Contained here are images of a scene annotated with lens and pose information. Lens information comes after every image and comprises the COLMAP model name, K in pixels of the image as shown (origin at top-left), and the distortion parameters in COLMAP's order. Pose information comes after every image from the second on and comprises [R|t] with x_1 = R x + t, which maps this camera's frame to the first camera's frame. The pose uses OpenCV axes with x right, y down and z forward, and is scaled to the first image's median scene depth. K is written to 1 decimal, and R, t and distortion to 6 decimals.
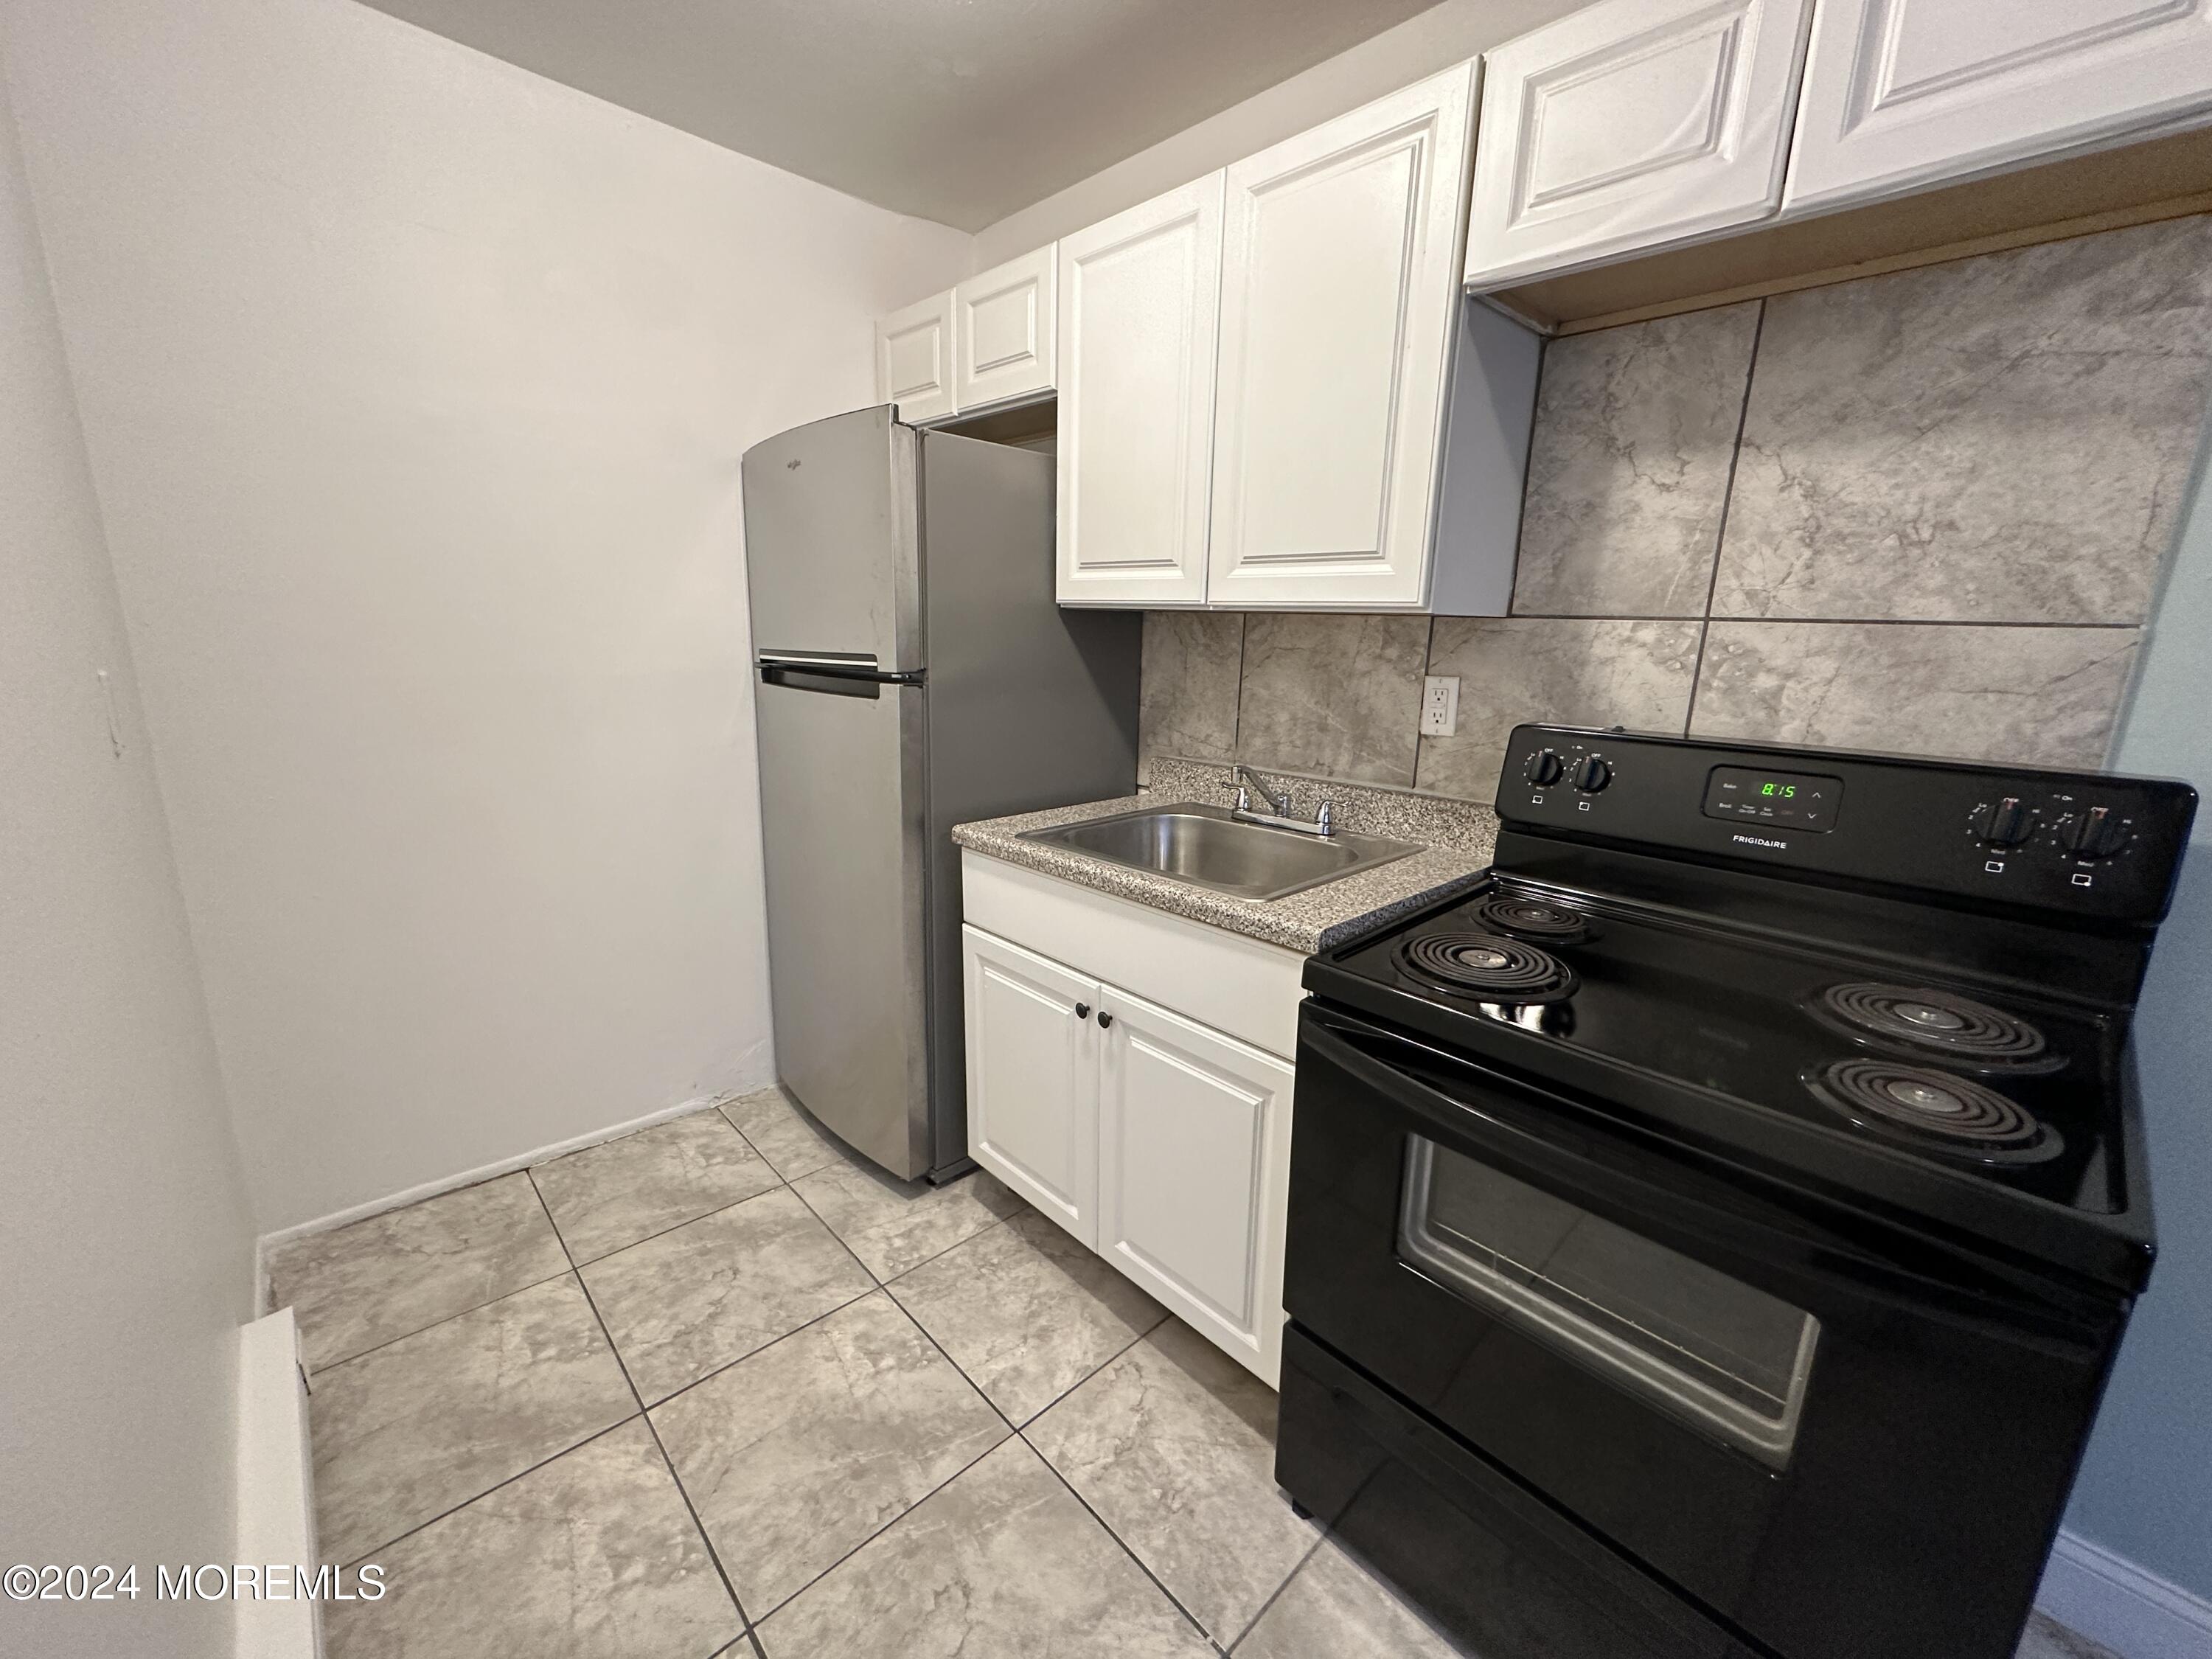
lens RADIAL K [[887.1, 0, 1106.0], [0, 887.1, 829.5], [0, 0, 1]] dist [-0.000287, 0.000448]
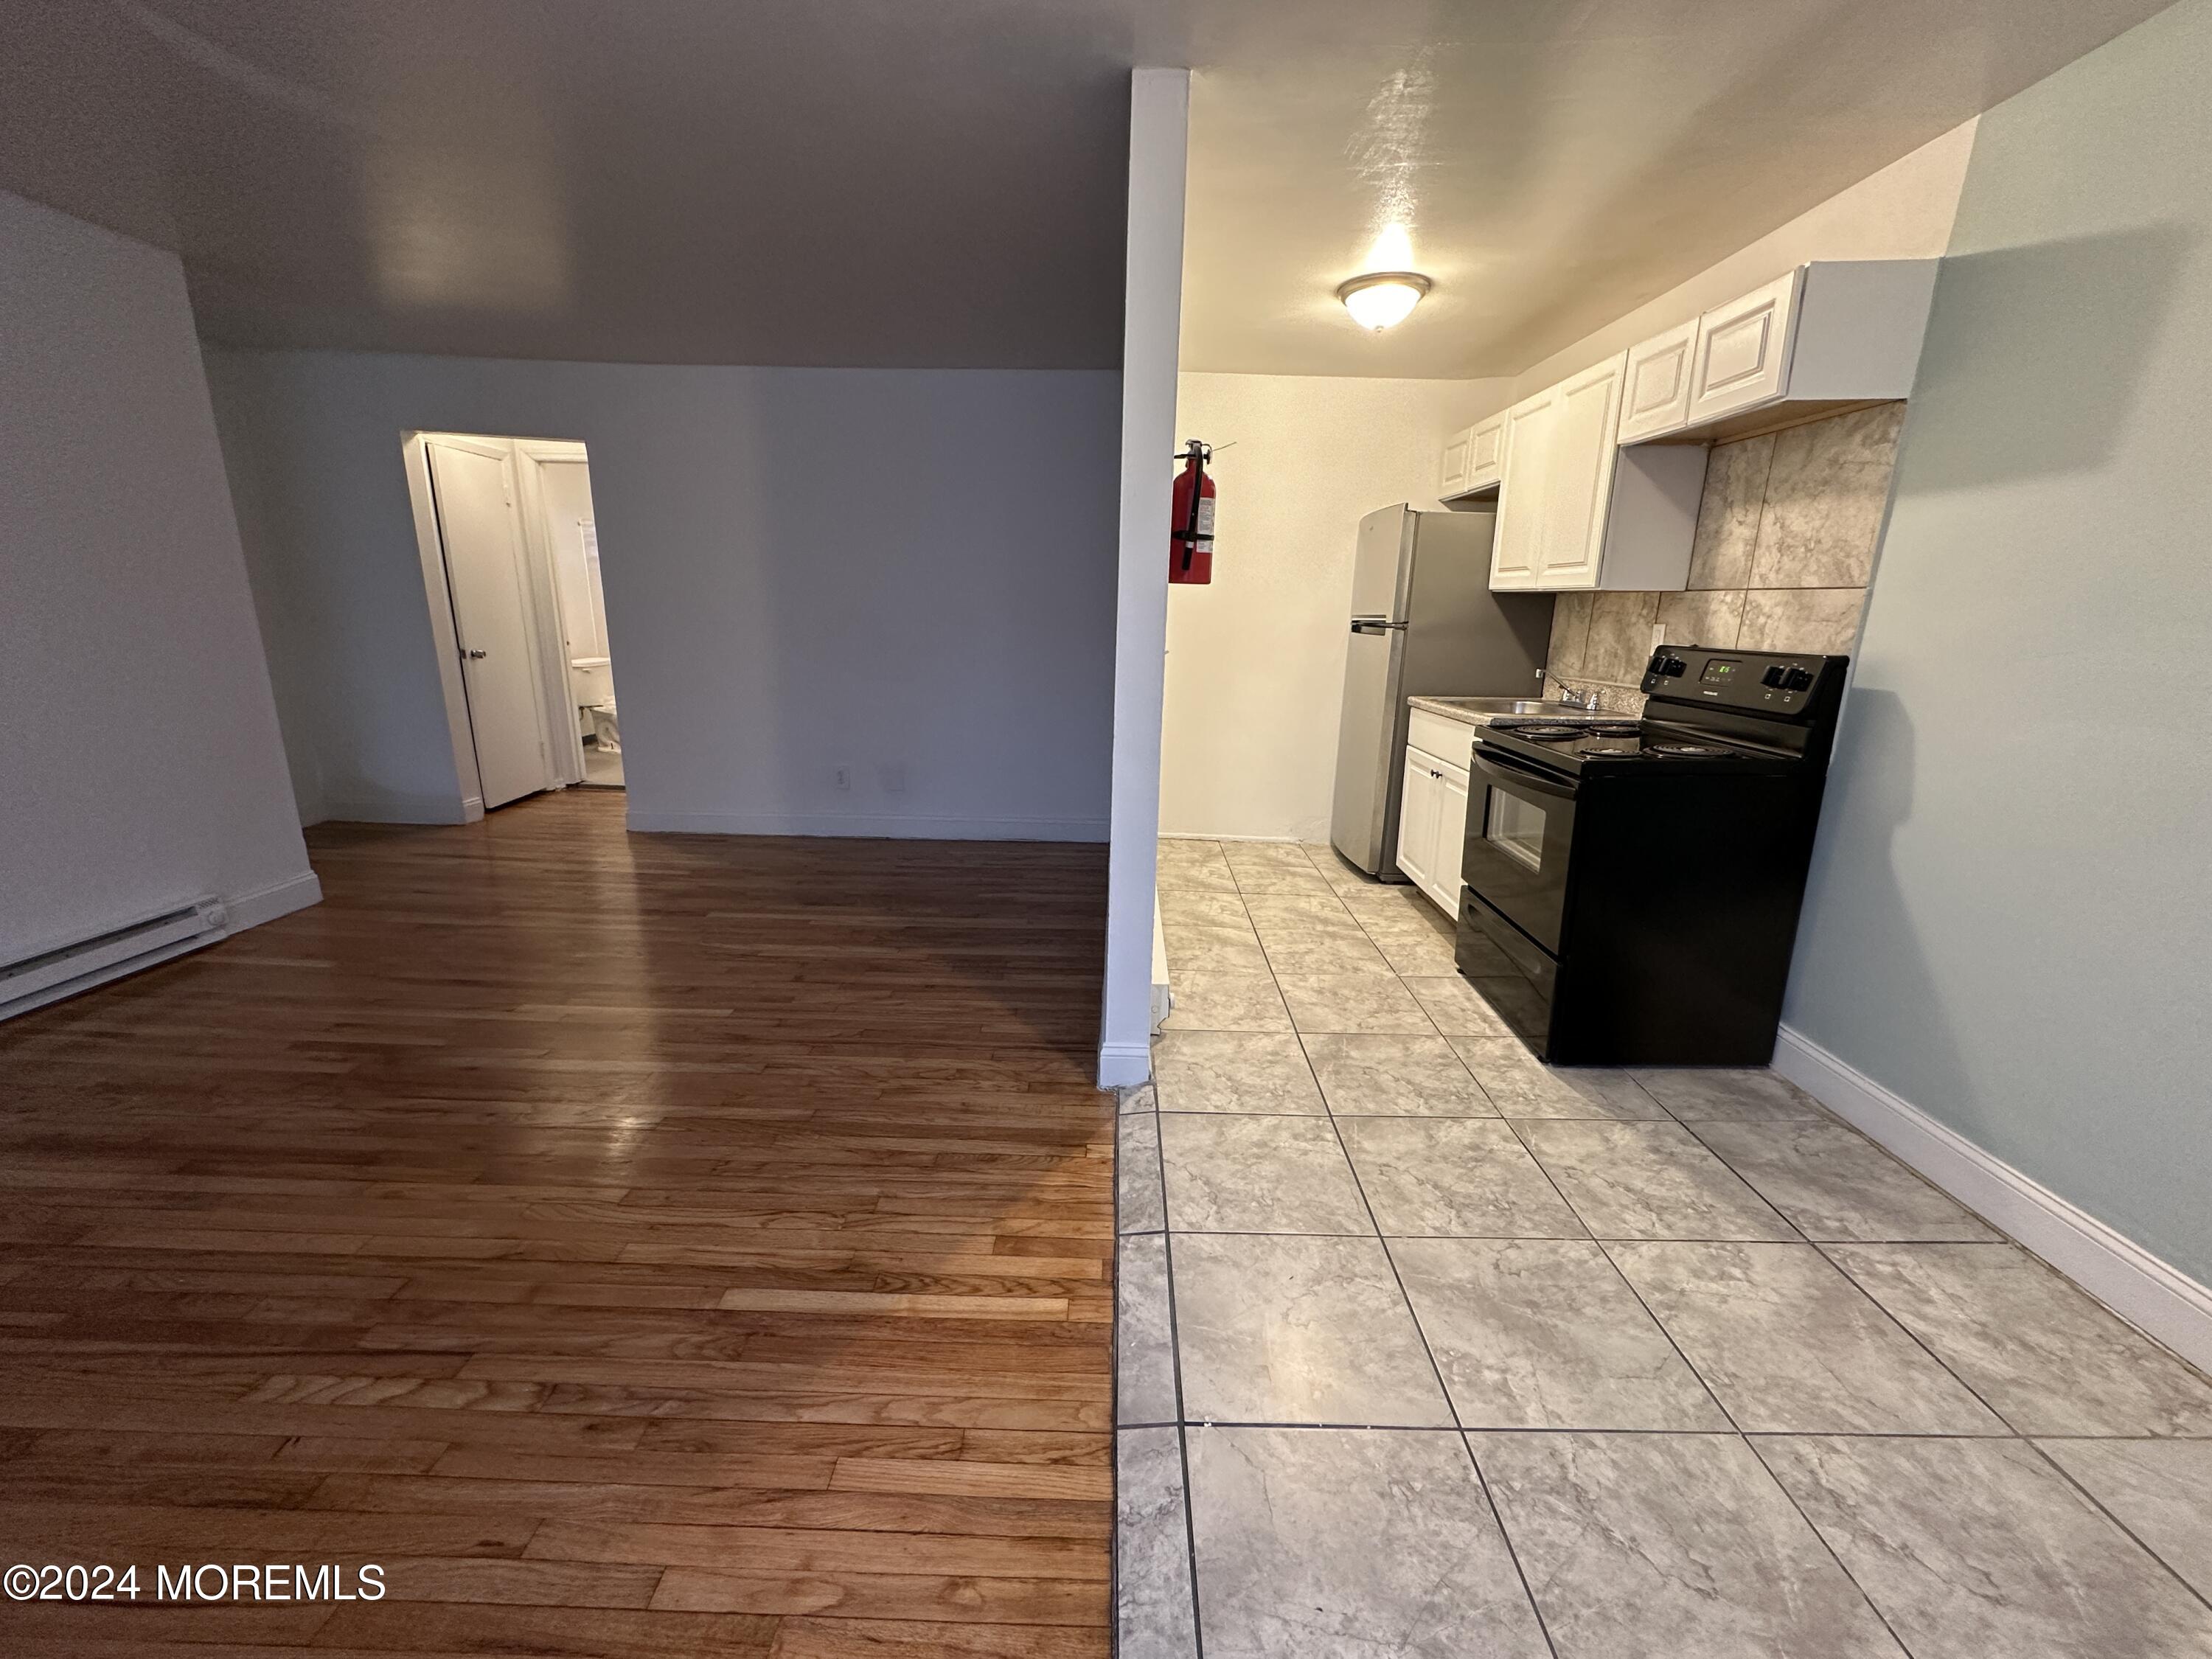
lens RADIAL K [[877.4, 0, 1109.9], [0, 877.4, 840.3], [0, 0, 1]] dist [-0.002004, 0.000081]
pose [[0.723250, 0.167980, -0.669845, 1.007744], [-0.155912, 0.984640, 0.078580, 0.366578], [0.672756, 0.047604, 0.738331, -1.317216]]
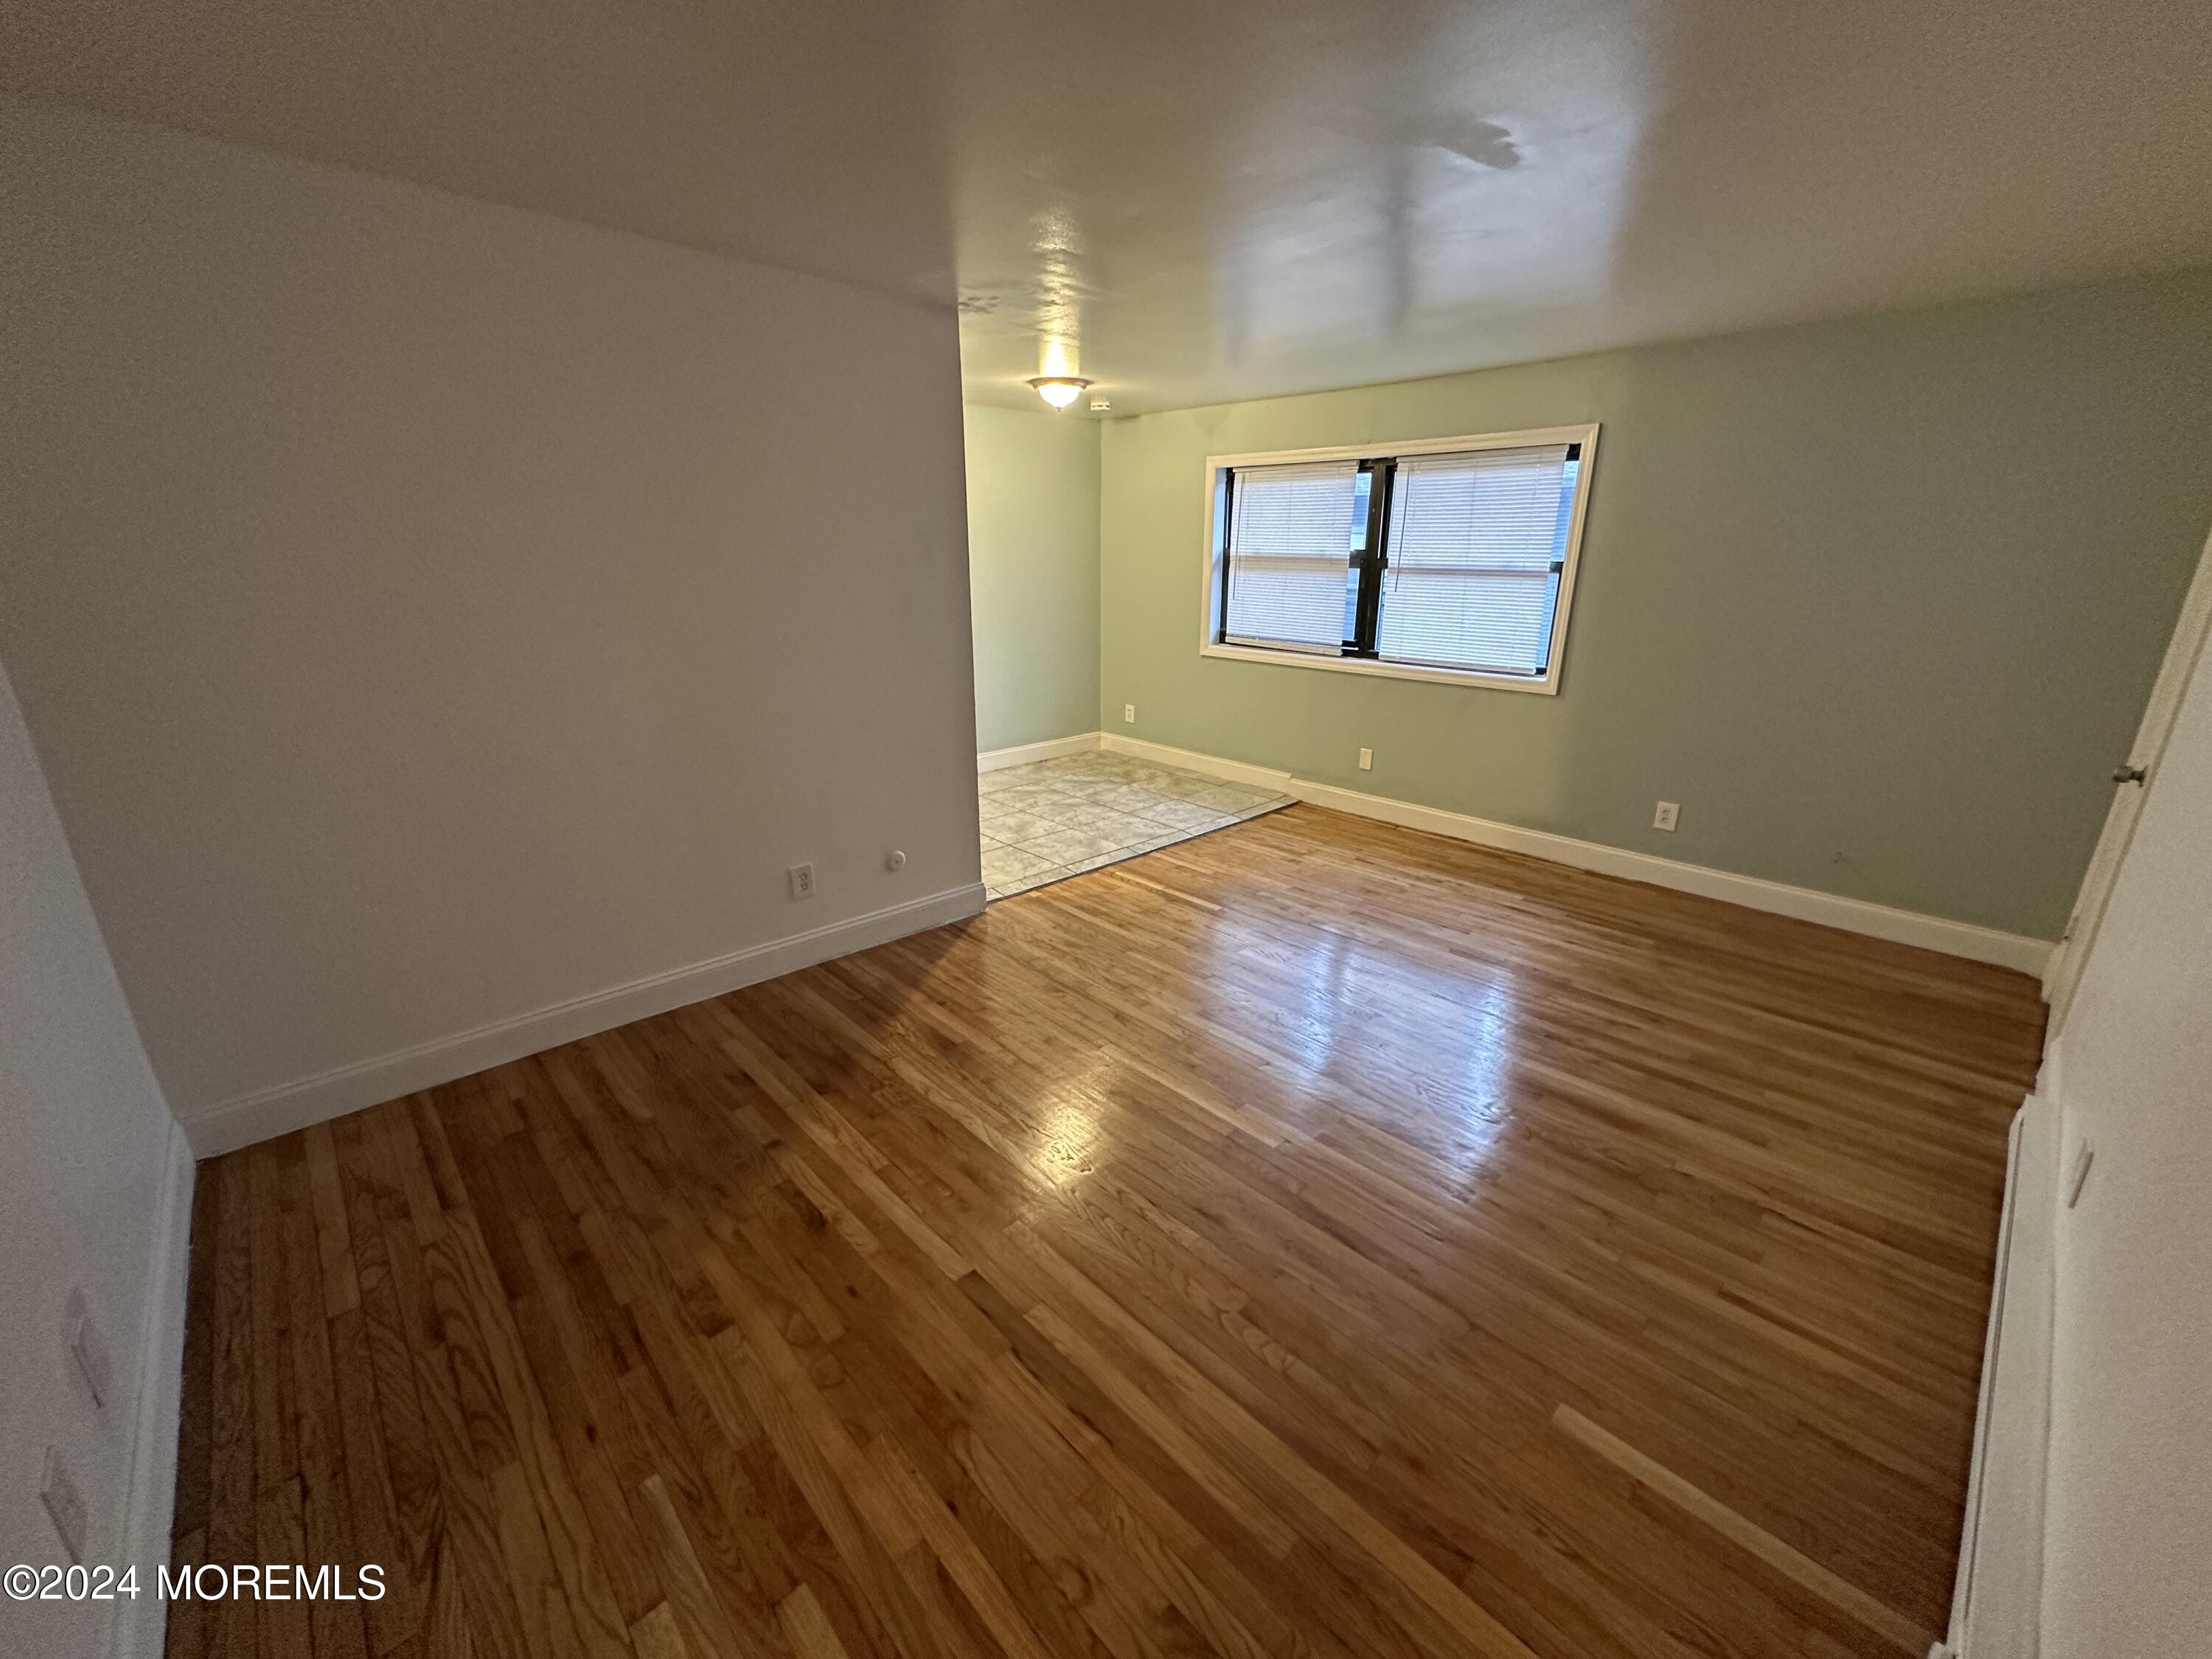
lens RADIAL K [[887.1, 0, 1106.0], [0, 887.1, 829.5], [0, 0, 1]] dist [-0.000287, 0.000448]
pose [[-0.009963, -0.327437, 0.944820, -2.658922], [0.219899, 0.921020, 0.321508, -0.076127], [-0.975472, 0.210968, 0.062827, -0.642388]]
